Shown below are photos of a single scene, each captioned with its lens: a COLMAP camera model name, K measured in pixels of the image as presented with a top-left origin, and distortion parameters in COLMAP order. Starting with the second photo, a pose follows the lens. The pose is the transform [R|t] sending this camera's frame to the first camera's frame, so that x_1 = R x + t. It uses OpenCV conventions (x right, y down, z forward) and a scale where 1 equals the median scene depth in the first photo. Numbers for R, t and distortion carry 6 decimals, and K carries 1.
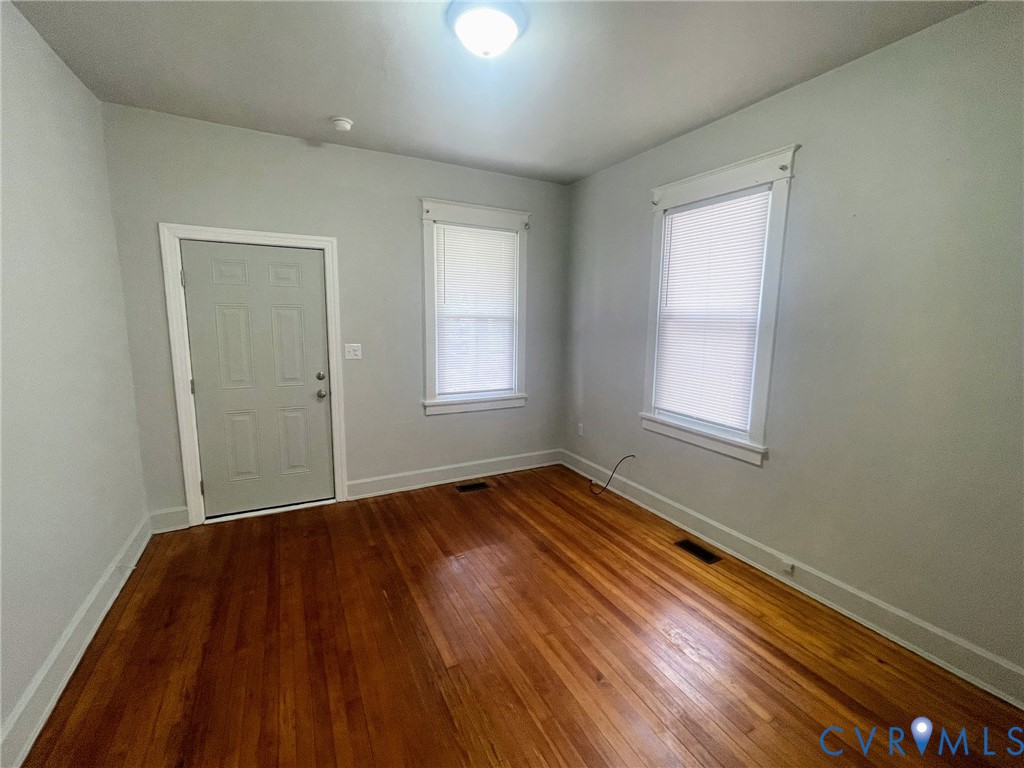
lens RADIAL K [[417.5, 0, 515.1], [0, 417.5, 379.0], [0, 0, 1]] dist [-0.003382, -0.000093]
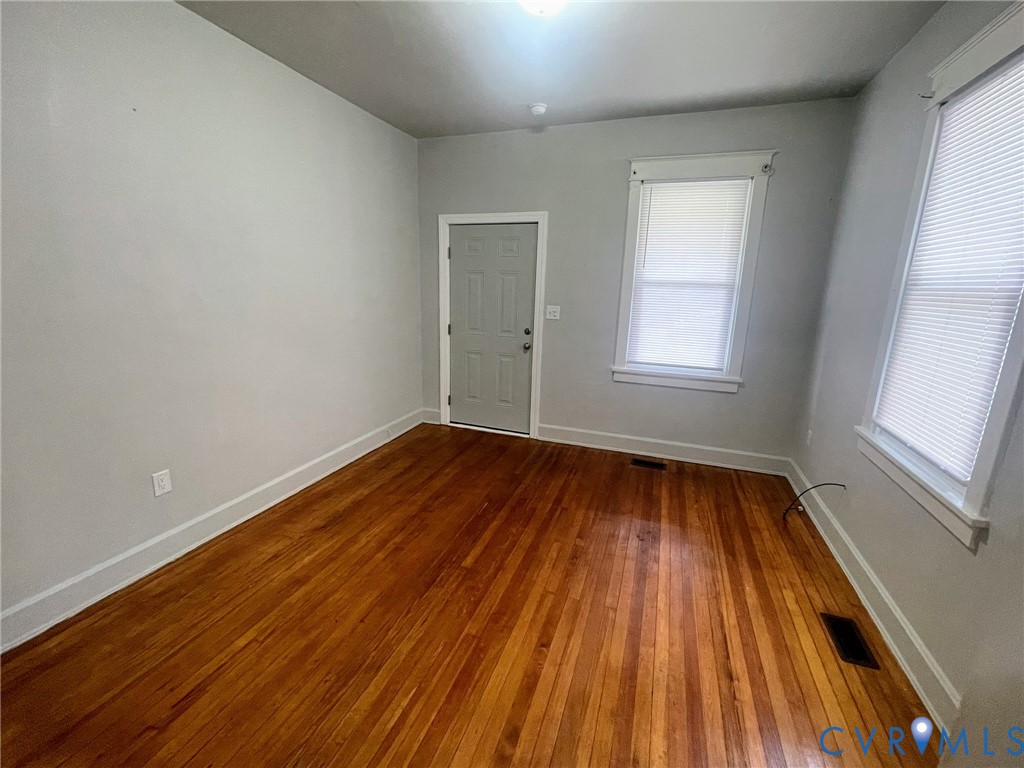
lens RADIAL K [[417.5, 0, 515.1], [0, 417.5, 379.0], [0, 0, 1]] dist [-0.003382, -0.000093]
pose [[0.695948, 0.166680, -0.698480, 0.371508], [-0.123658, 0.985976, 0.112076, -0.001868], [0.707365, 0.008373, 0.706799, 0.126400]]
